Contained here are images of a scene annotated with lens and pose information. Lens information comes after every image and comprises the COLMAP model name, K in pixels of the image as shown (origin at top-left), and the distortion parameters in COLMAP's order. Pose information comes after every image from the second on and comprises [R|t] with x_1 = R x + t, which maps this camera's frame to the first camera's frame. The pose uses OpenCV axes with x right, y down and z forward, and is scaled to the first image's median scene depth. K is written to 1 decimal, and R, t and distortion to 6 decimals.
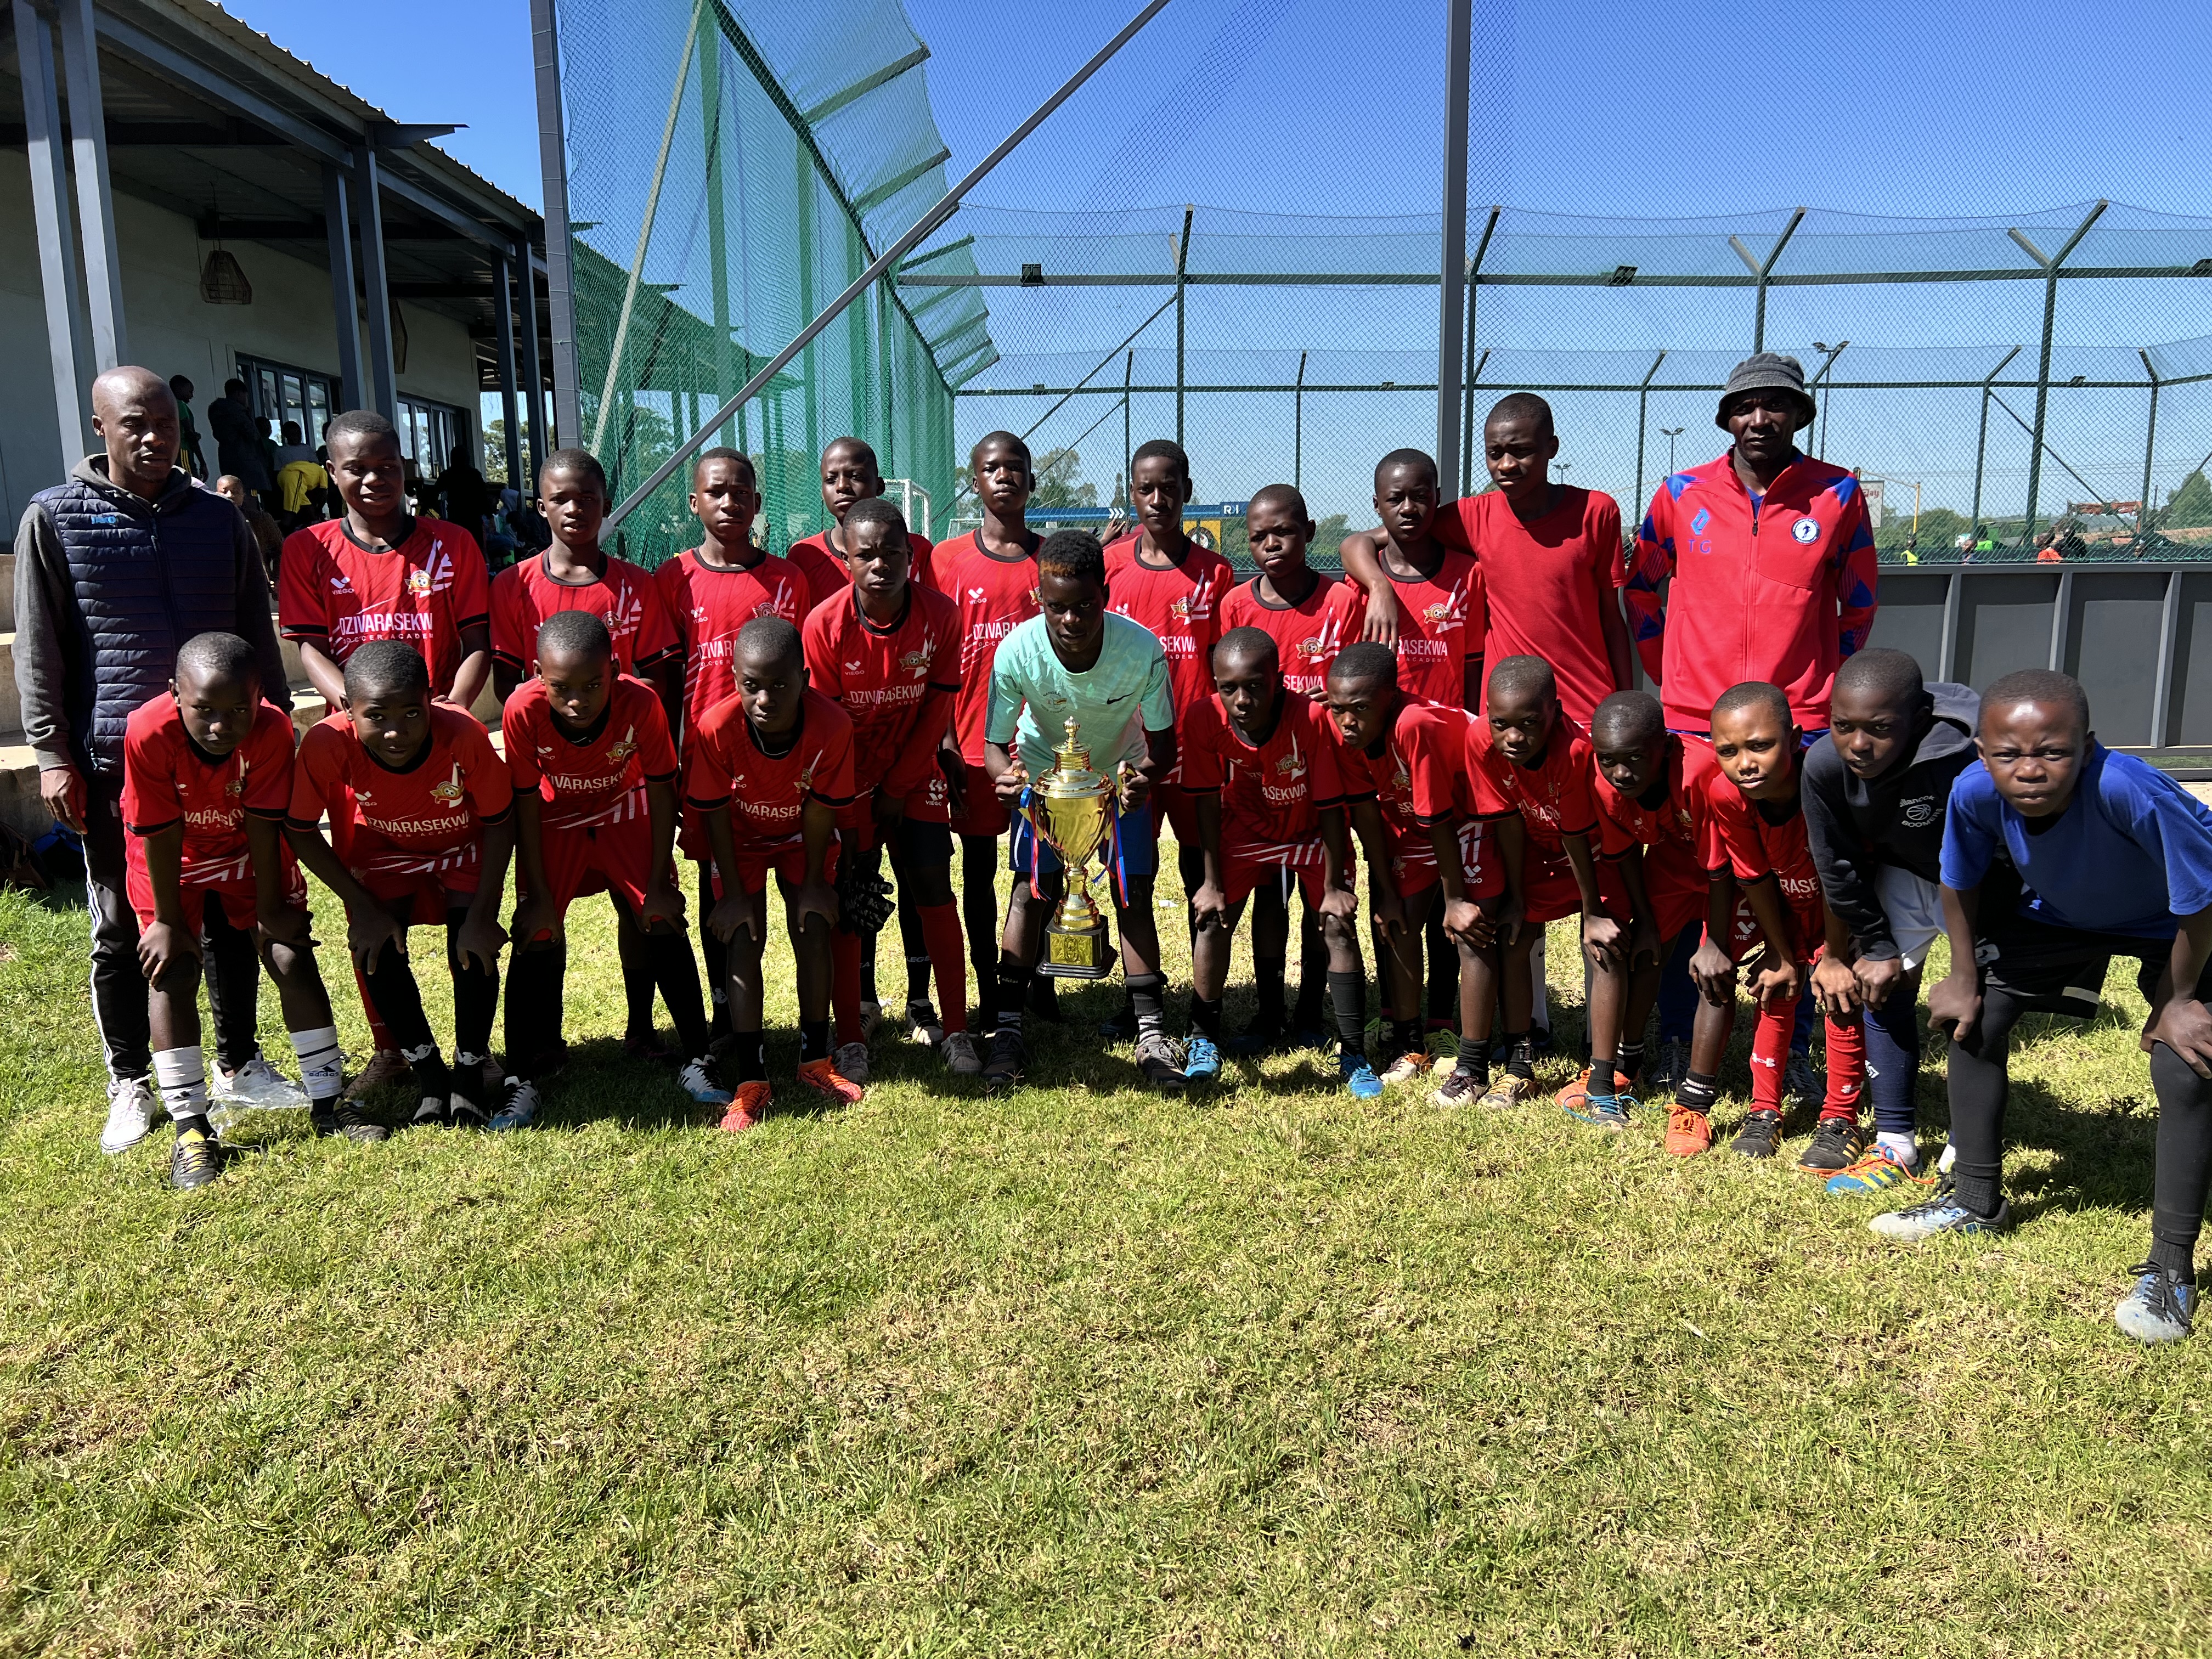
lens RADIAL K [[1668.3, 0, 1096.0], [0, 1668.3, 823.7], [0, 0, 1]] dist [0.058831, -0.060233]
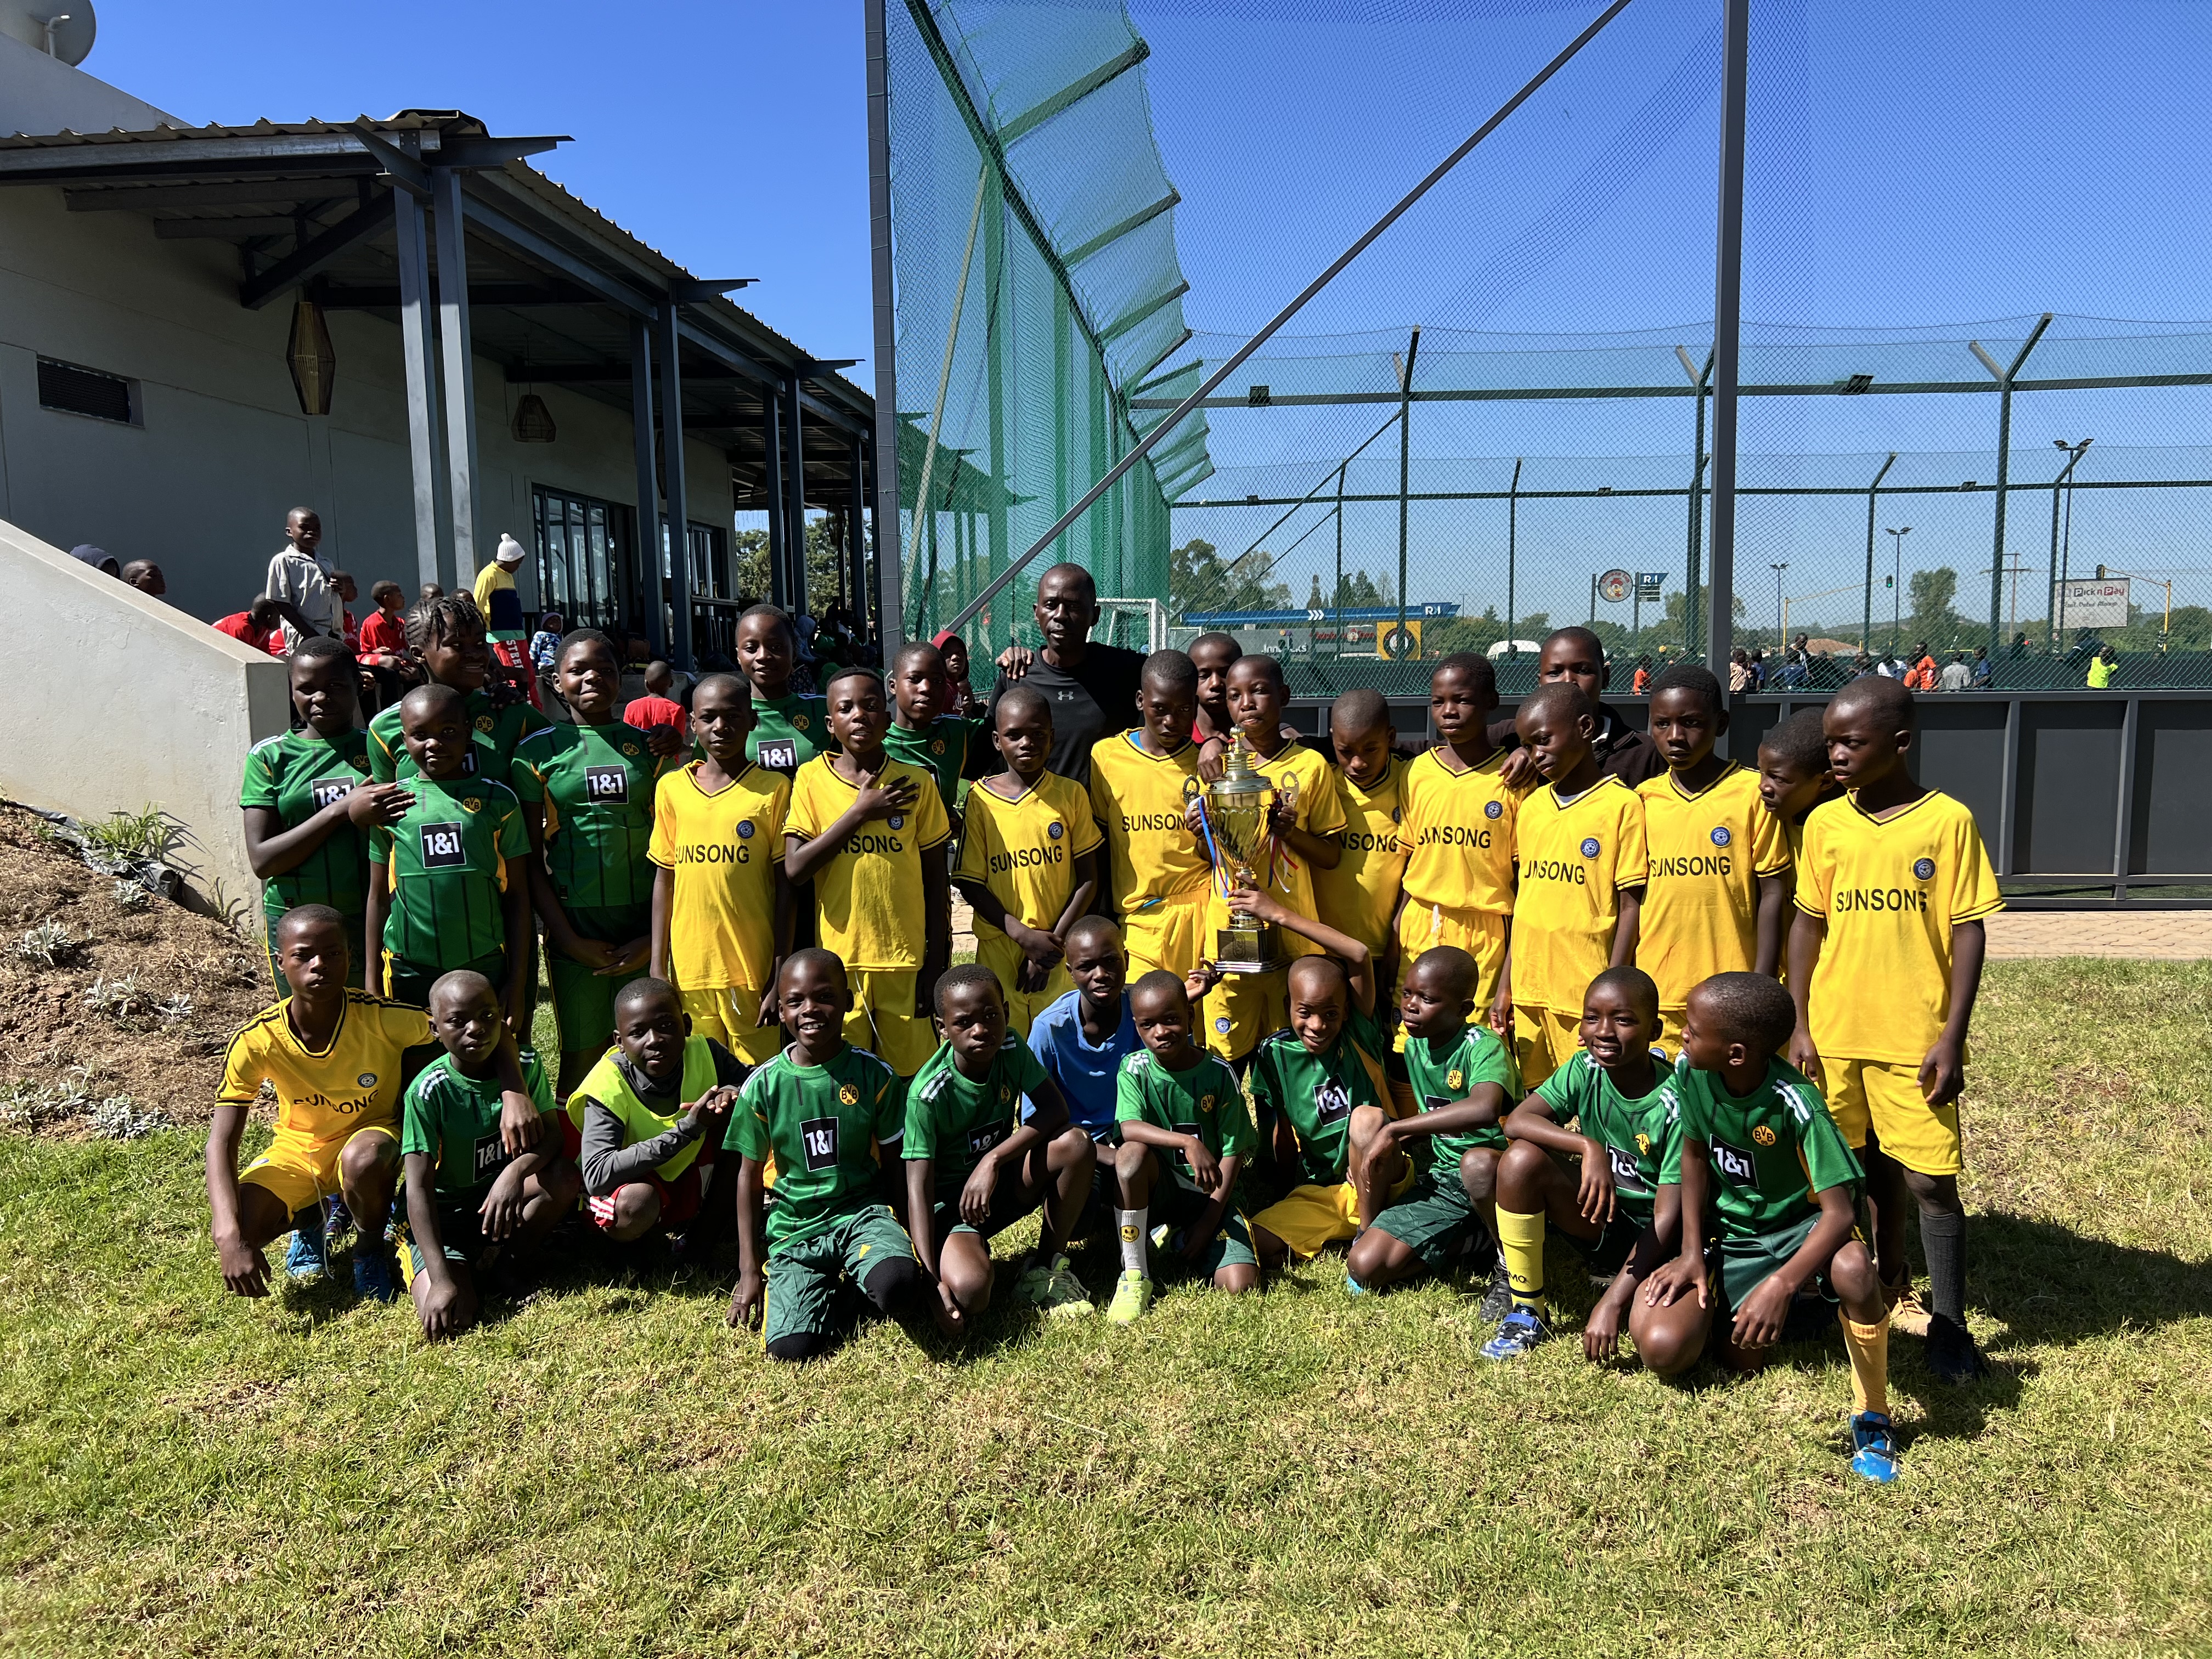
lens RADIAL K [[1668.3, 0, 1108.6], [0, 1668.3, 828.6], [0, 0, 1]] dist [0.058831, -0.060233]
pose [[0.994235, 0.009136, -0.106836, -0.022845], [-0.015089, 0.998370, -0.055046, -0.003193], [0.106159, 0.056341, 0.992752, -0.024708]]
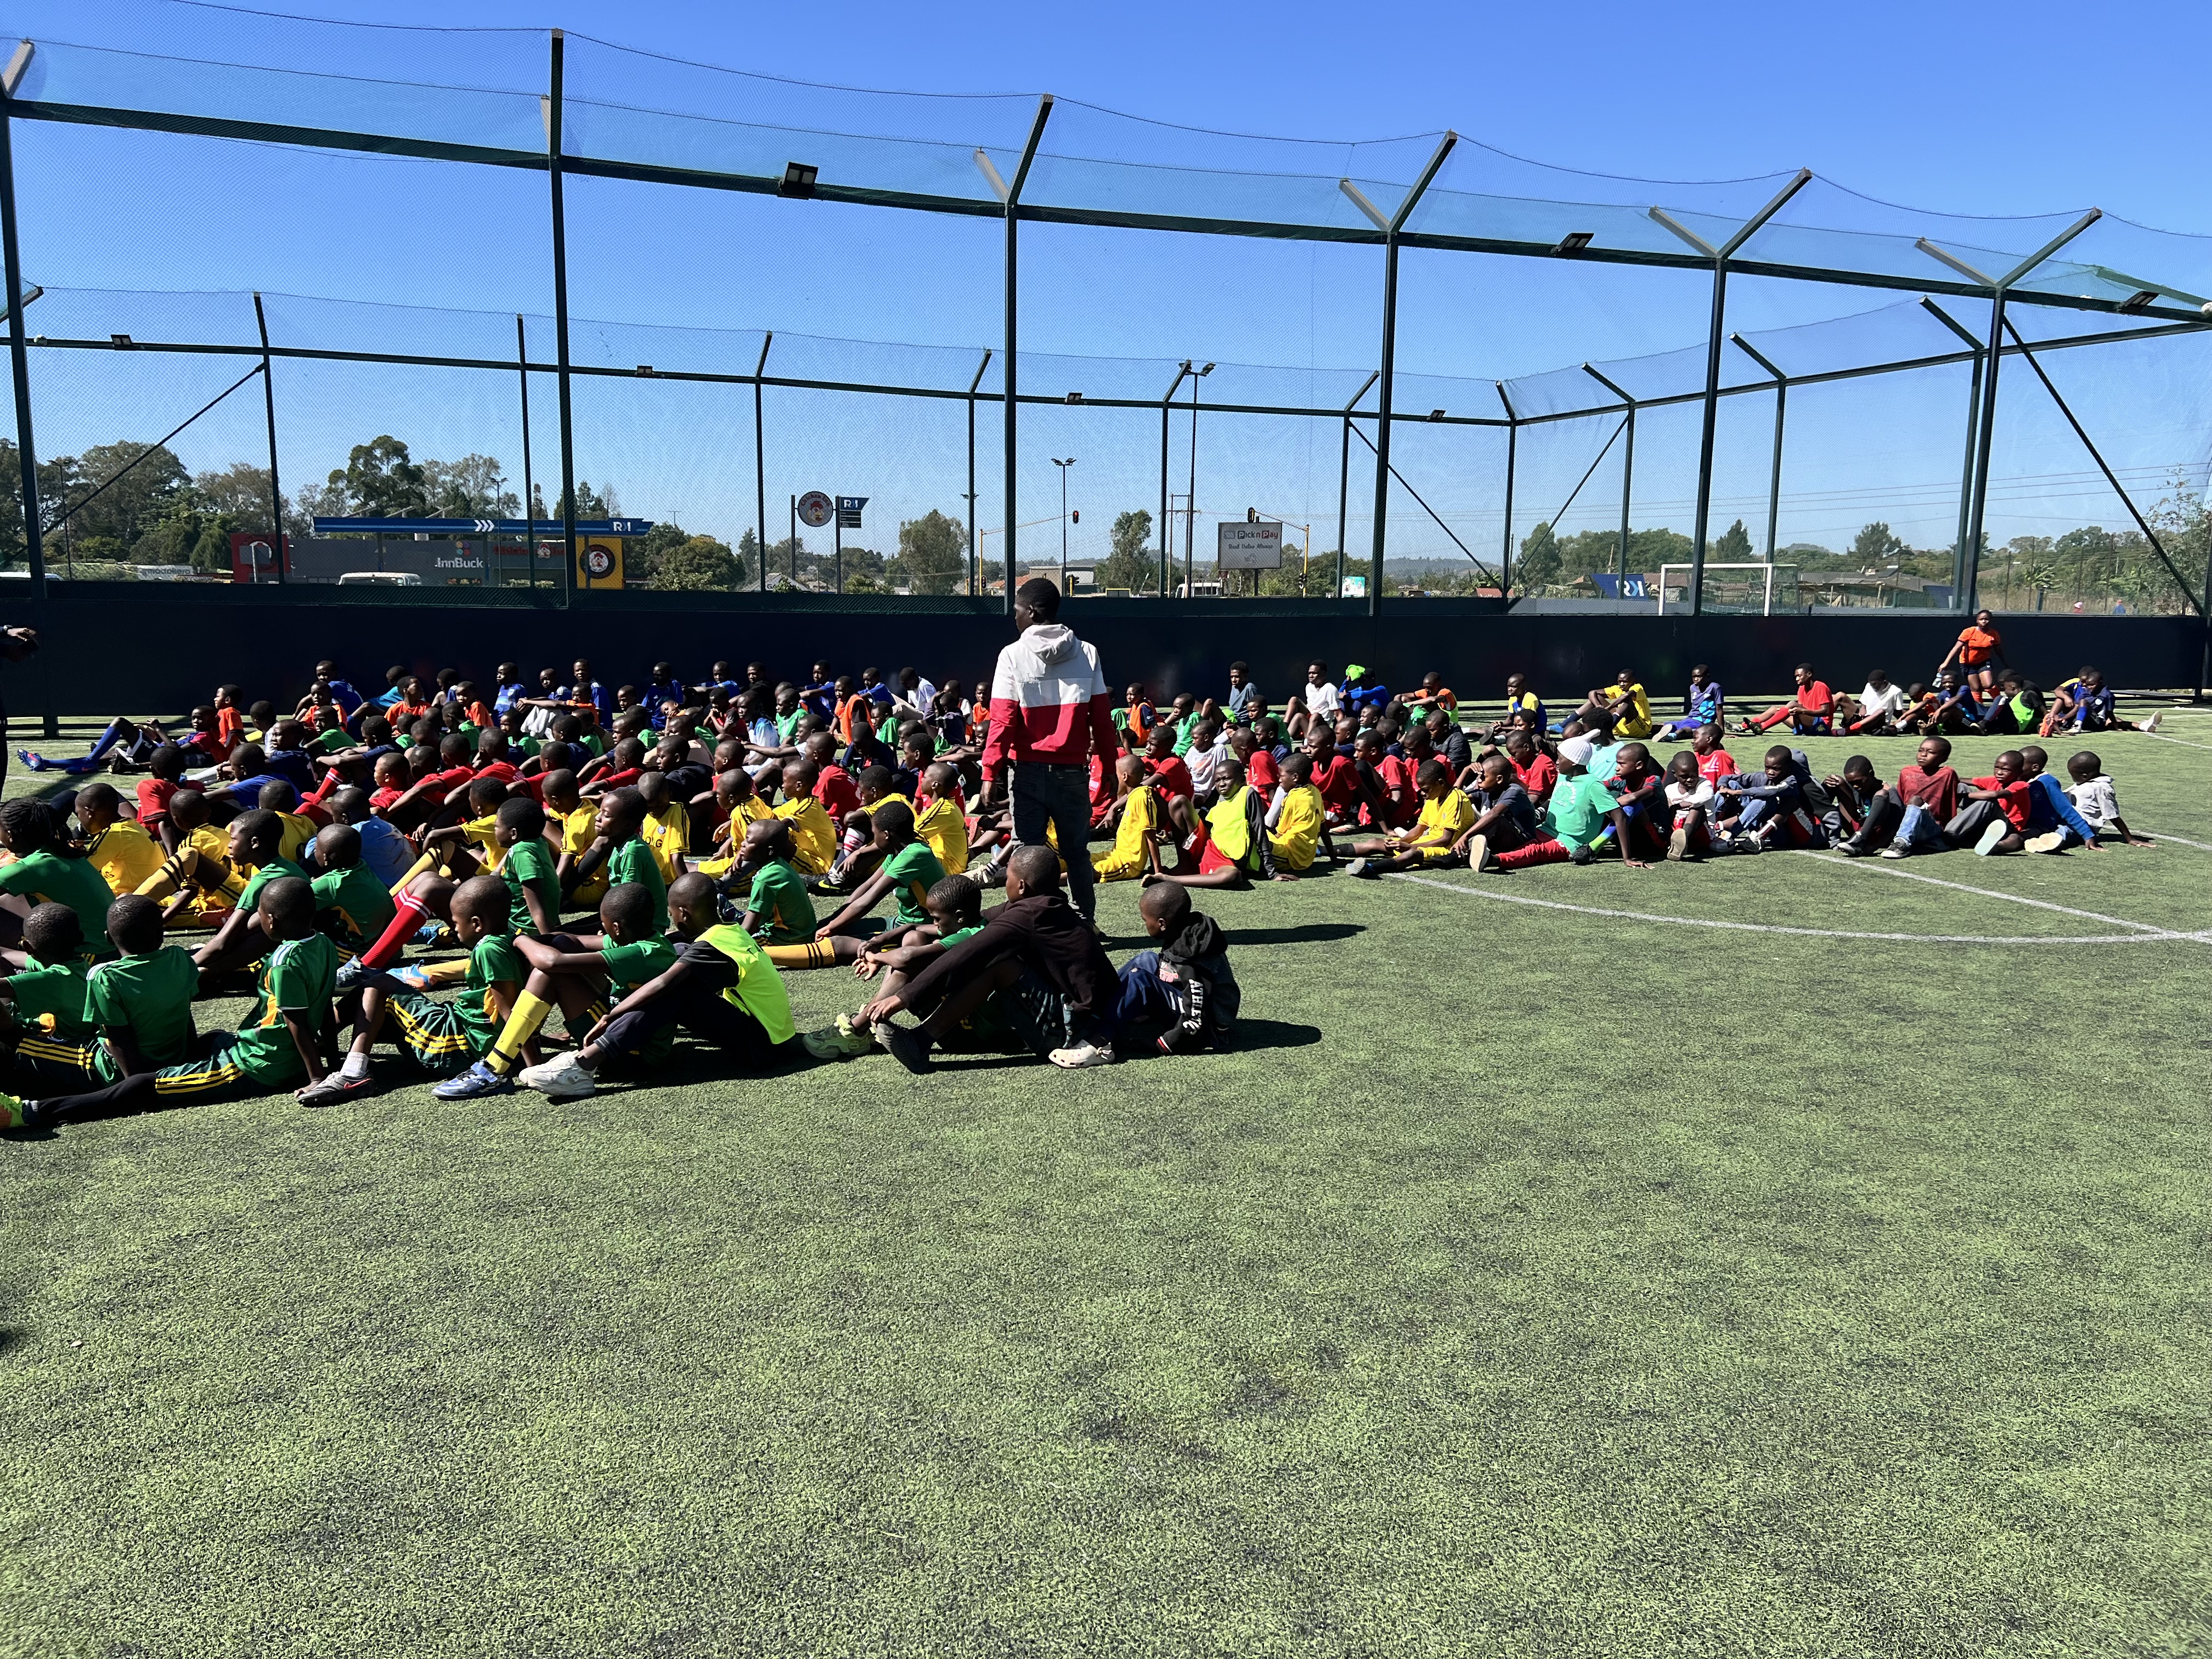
lens RADIAL K [[1668.3, 0, 1087.3], [0, 1668.3, 816.5], [0, 0, 1]] dist [0.058831, -0.060233]
pose [[0.952648, -0.021467, 0.303317, 0.286123], [0.026865, 0.999546, -0.013636, -0.093295], [-0.302887, 0.021139, 0.952792, 0.473277]]
